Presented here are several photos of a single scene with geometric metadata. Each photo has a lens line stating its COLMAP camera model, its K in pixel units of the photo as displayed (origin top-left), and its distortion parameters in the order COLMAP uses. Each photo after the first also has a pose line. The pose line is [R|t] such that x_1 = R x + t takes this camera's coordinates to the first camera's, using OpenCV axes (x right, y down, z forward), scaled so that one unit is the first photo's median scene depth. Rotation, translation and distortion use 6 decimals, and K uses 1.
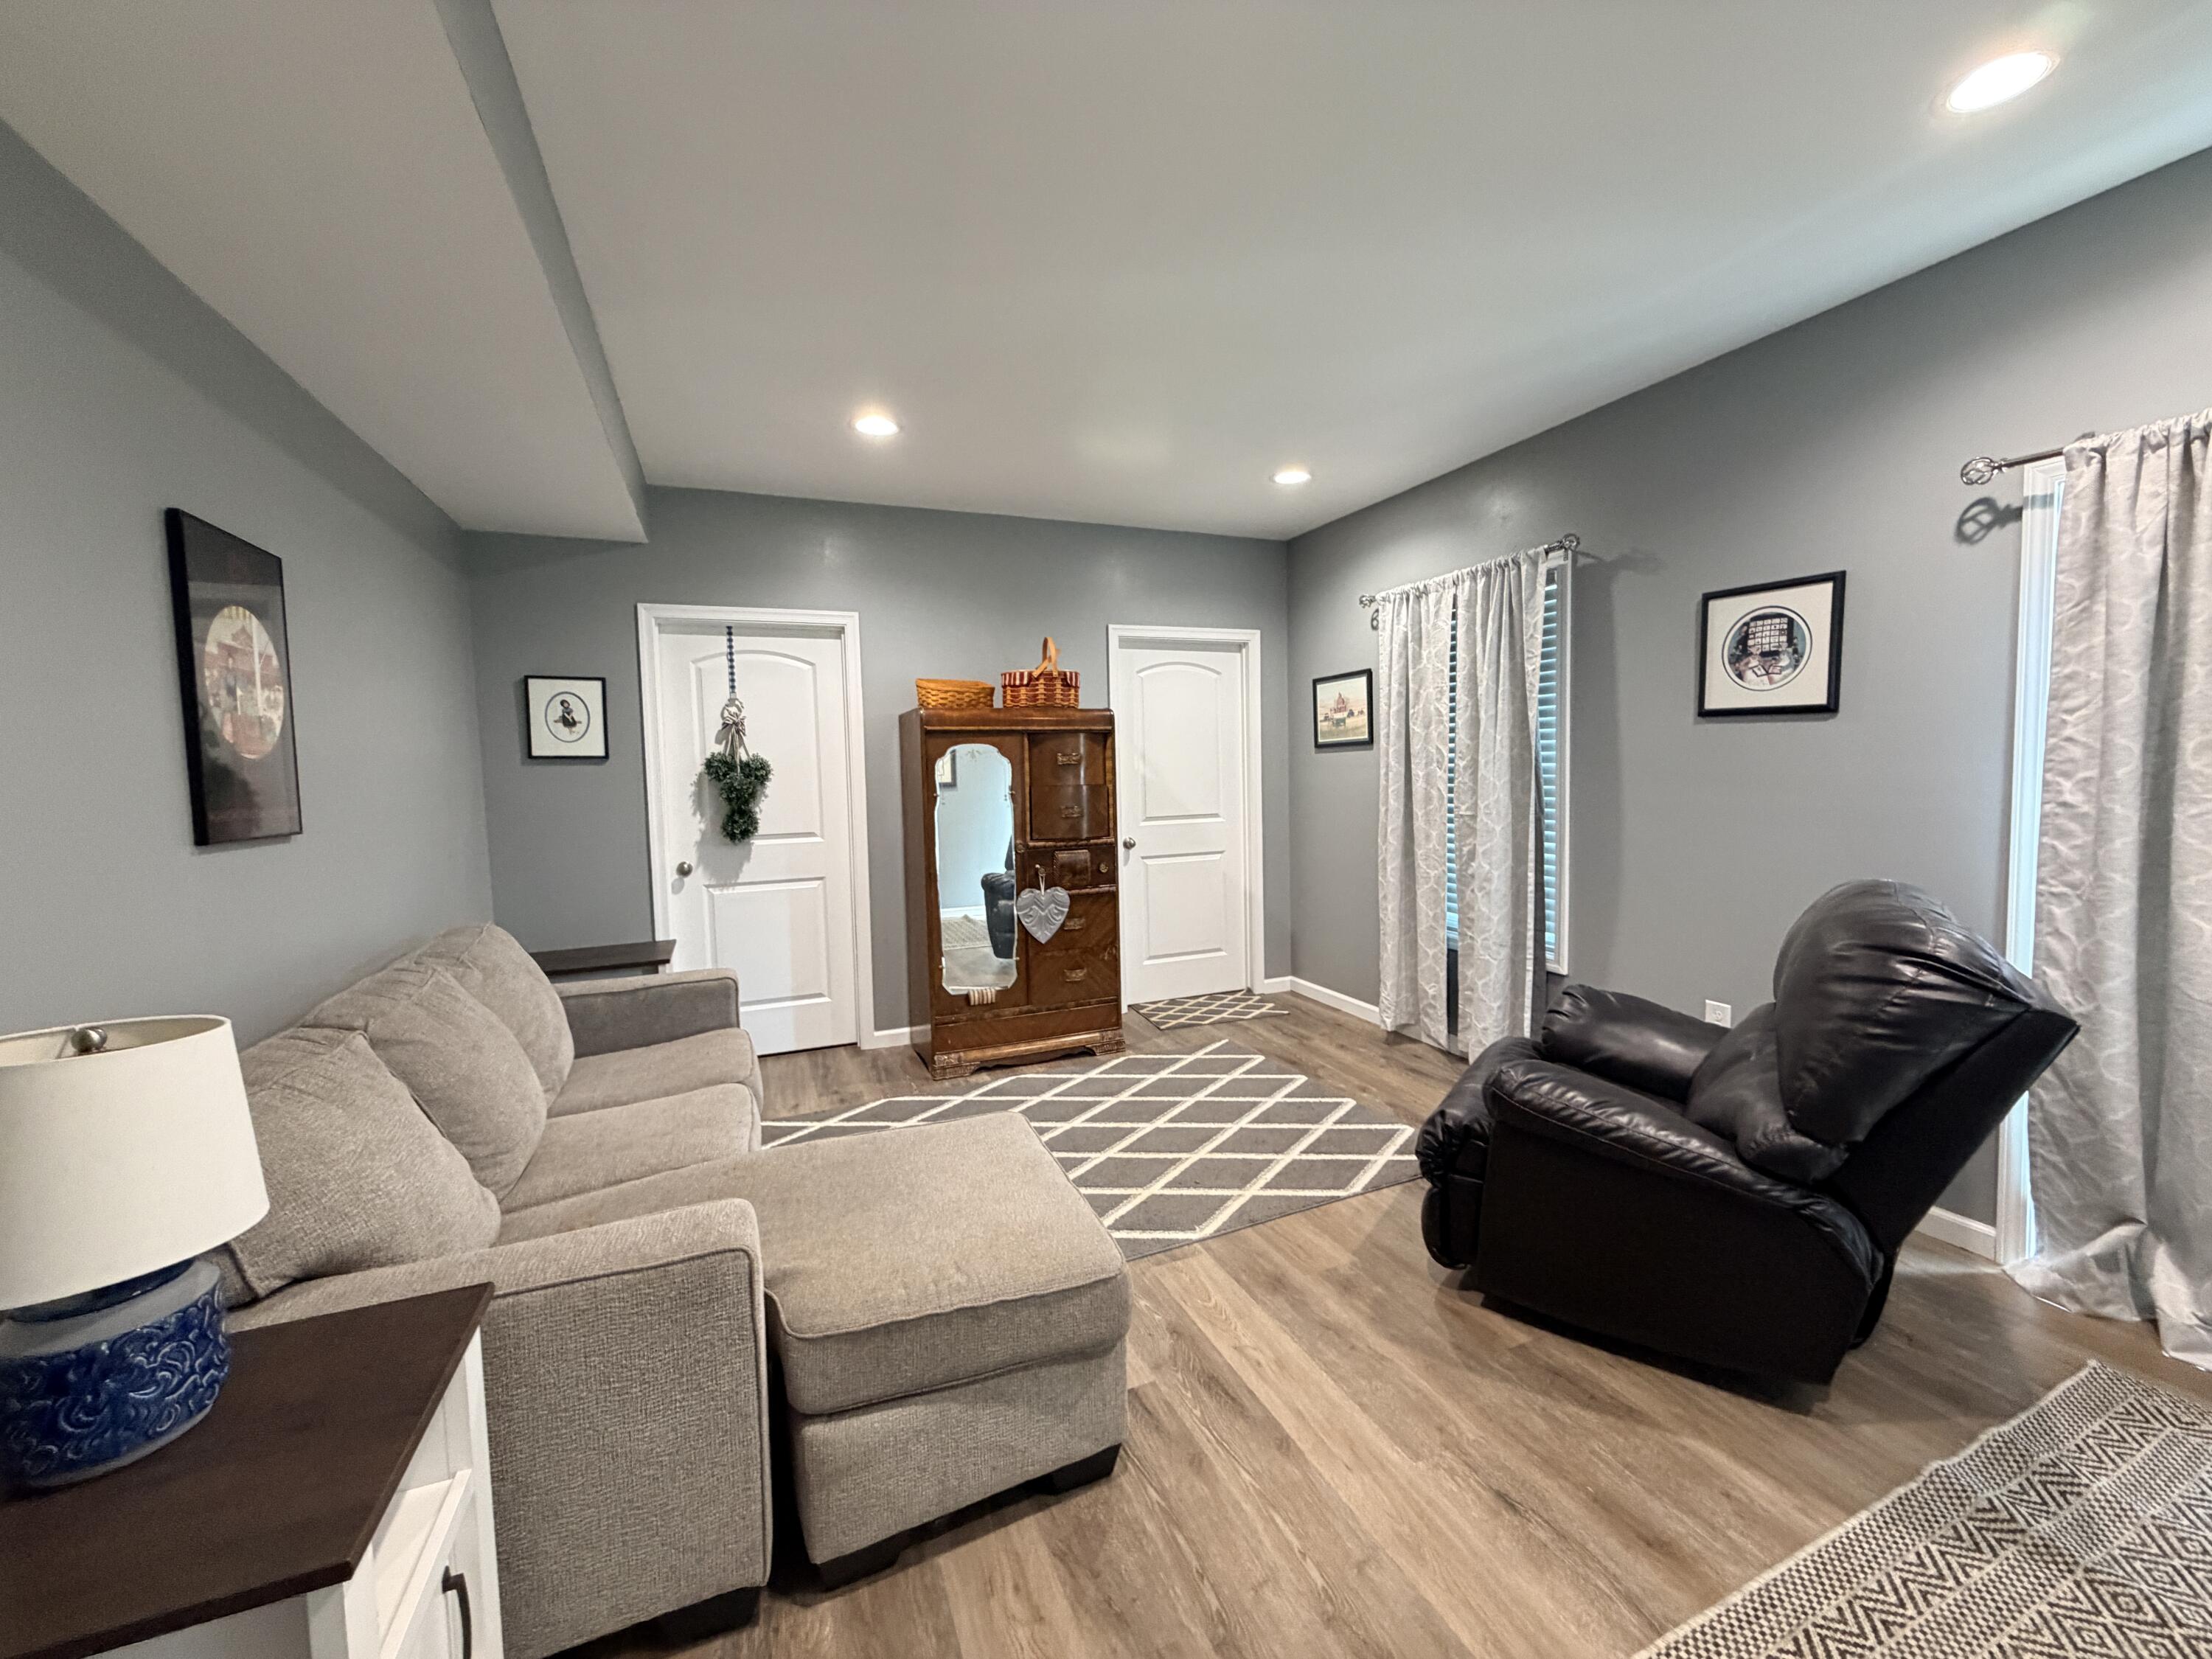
lens RADIAL K [[882.7, 0, 1104.6], [0, 882.7, 820.4], [0, 0, 1]] dist [0.000025, -0.000130]
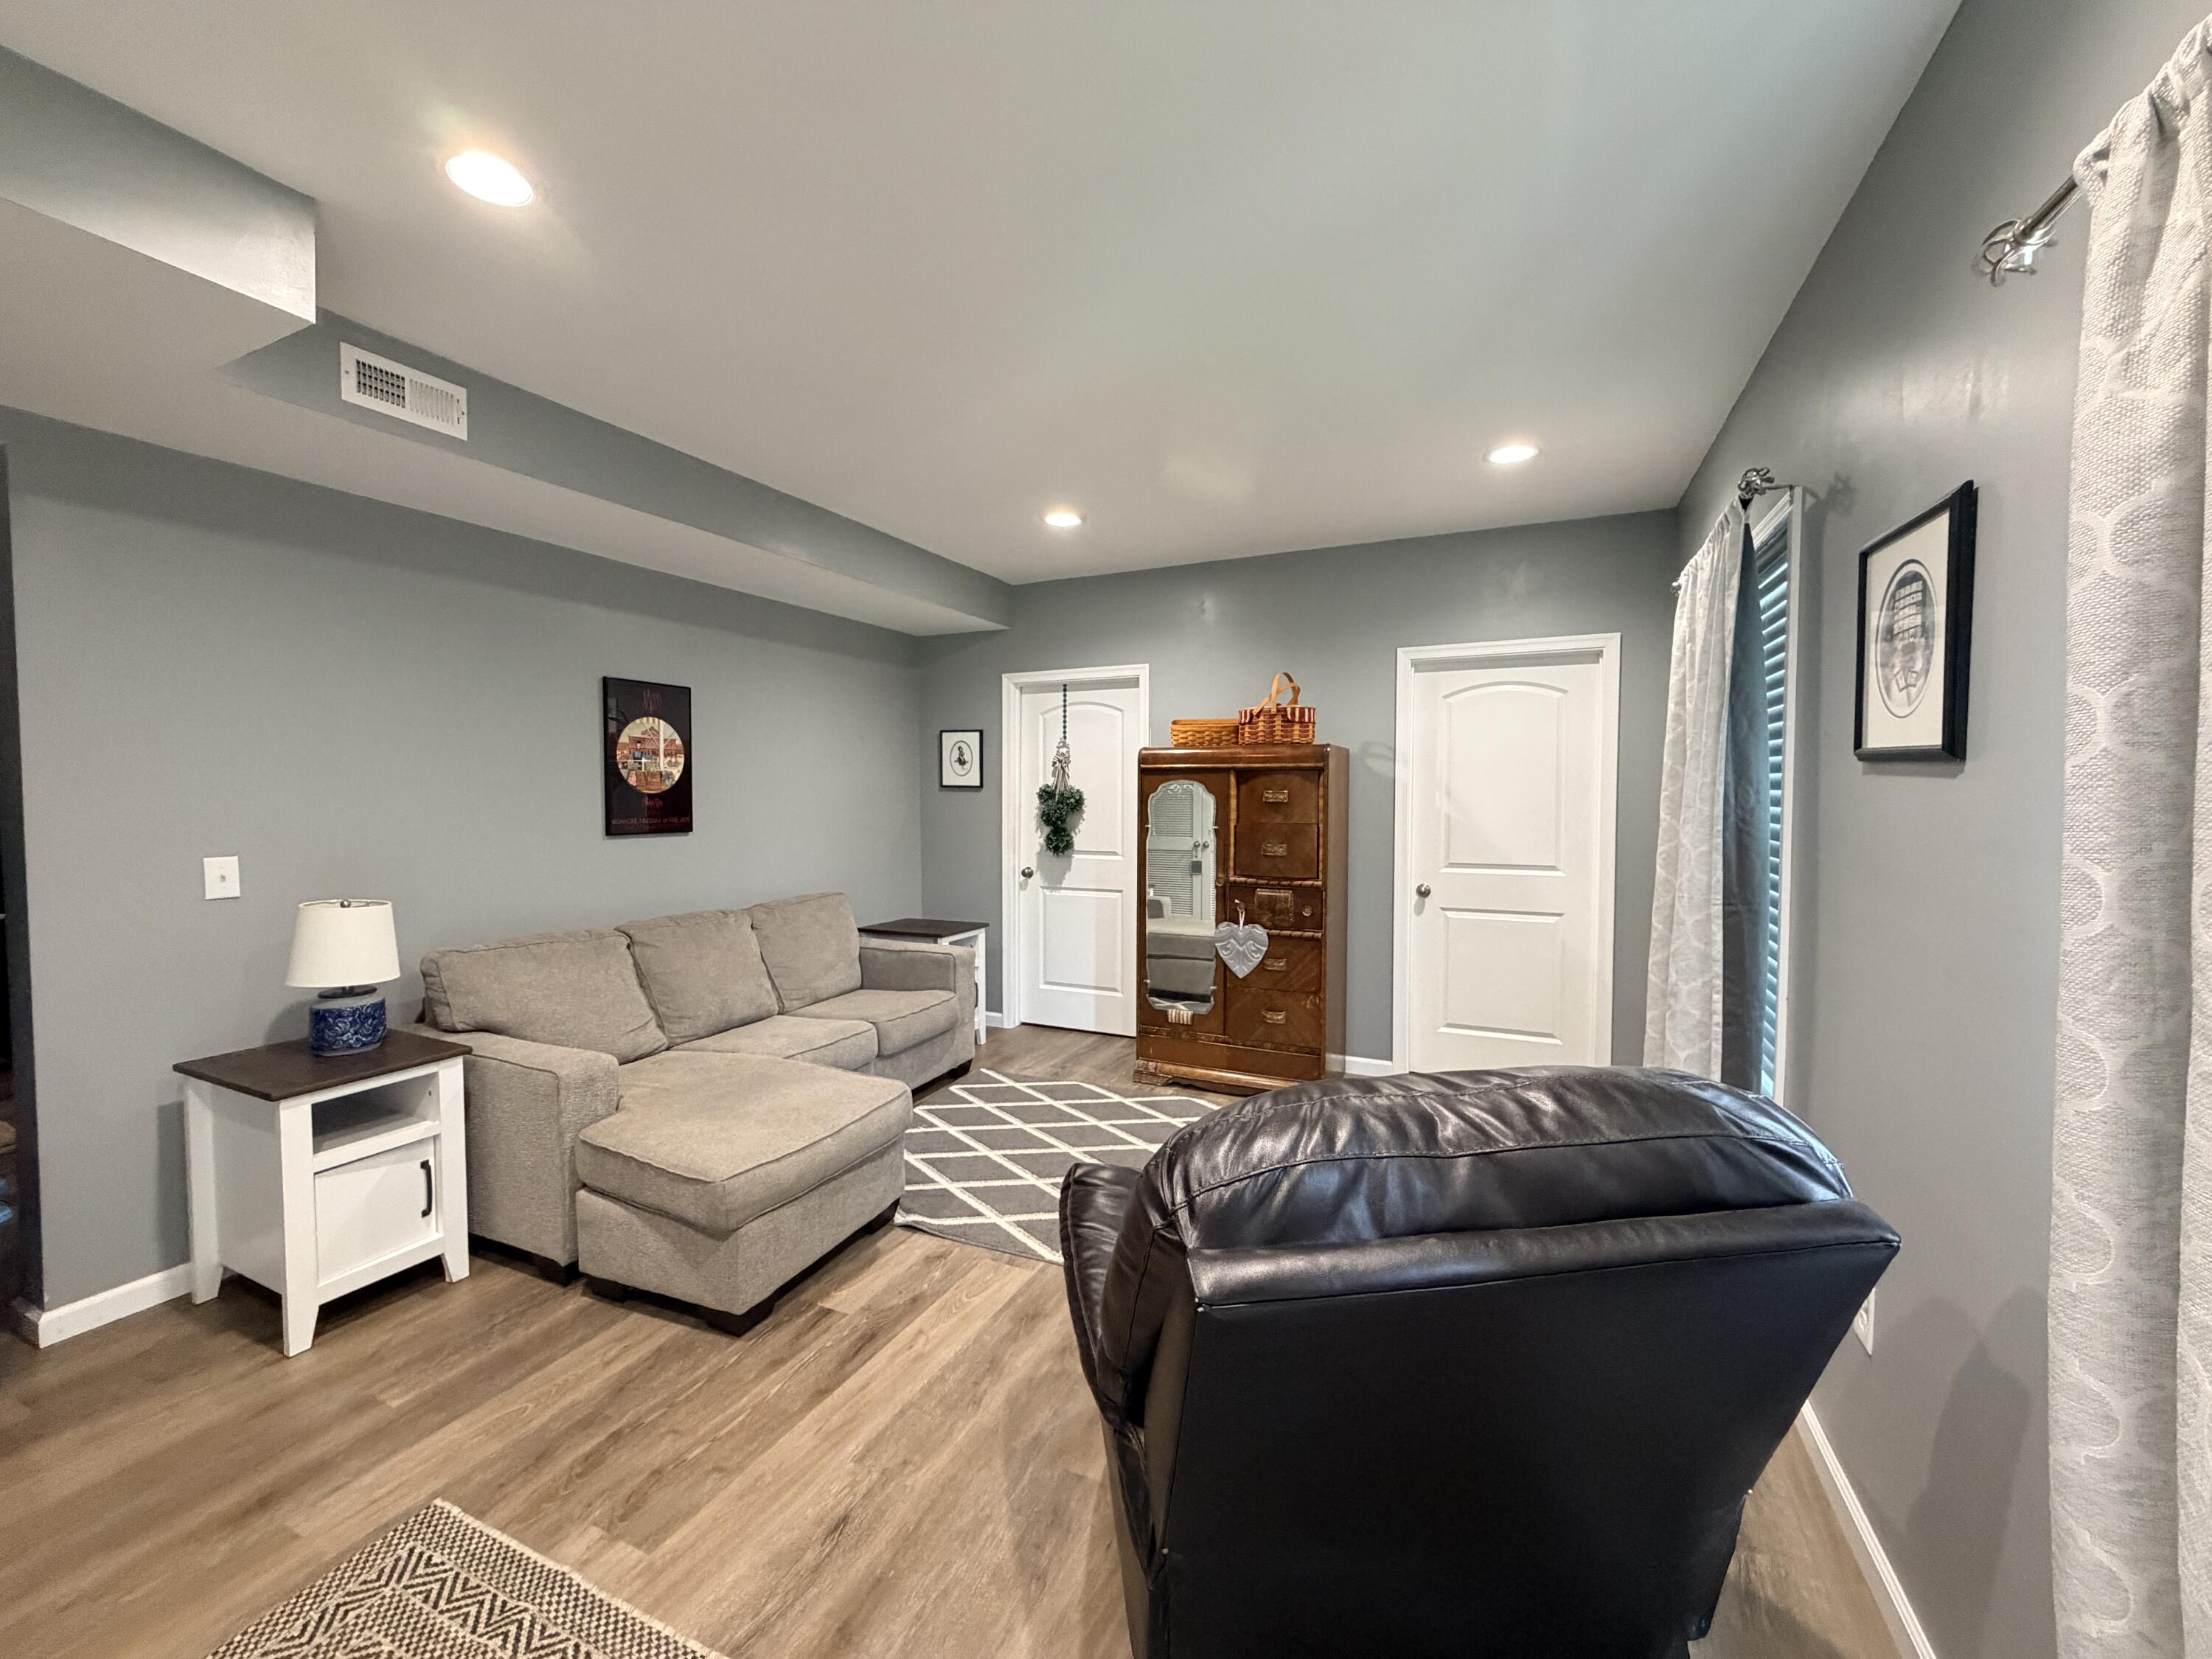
lens RADIAL K [[882.7, 0, 1099.9], [0, 882.7, 820.5], [0, 0, 1]] dist [0.000025, -0.000130]
pose [[0.674716, 0.047313, -0.736560, 0.567048], [-0.058648, 0.998225, 0.010397, -0.042453], [0.735744, 0.036182, 0.676292, 0.193602]]
